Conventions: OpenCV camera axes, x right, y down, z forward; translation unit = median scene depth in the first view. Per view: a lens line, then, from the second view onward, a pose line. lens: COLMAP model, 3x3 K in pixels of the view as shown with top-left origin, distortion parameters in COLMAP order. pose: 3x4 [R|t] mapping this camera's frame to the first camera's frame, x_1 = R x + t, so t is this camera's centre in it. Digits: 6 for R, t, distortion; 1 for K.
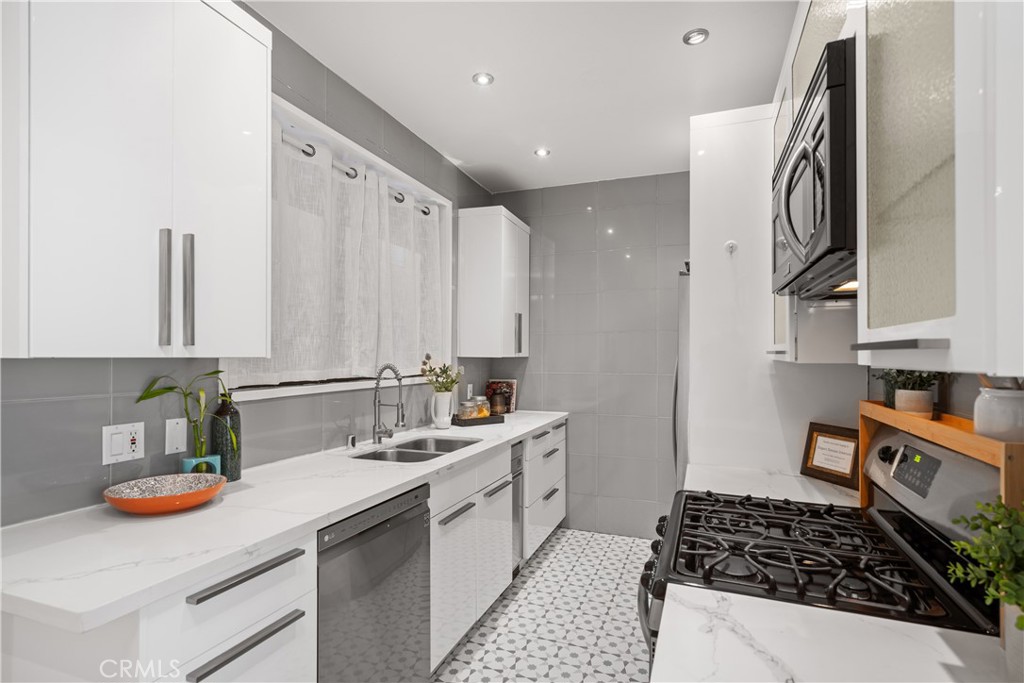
lens RADIAL K [[496.6, 0, 513.9], [0, 496.6, 359.2], [0, 0, 1]] dist [0.037545, 0.000086]
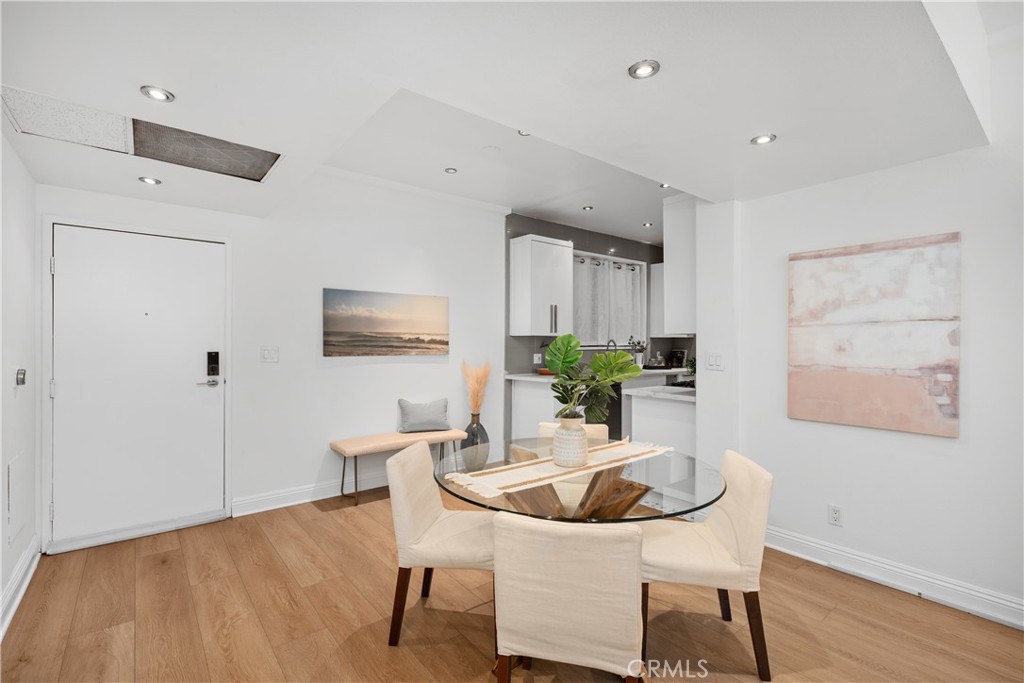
lens RADIAL K [[464.3, 0, 508.8], [0, 464.3, 342.4], [0, 0, 1]] dist [-0.000125, 0.000384]
pose [[0.856193, -0.004847, -0.516634, 0.521302], [0.000262, 0.999960, -0.008947, 0.044975], [0.516657, 0.007525, 0.856160, -1.288944]]
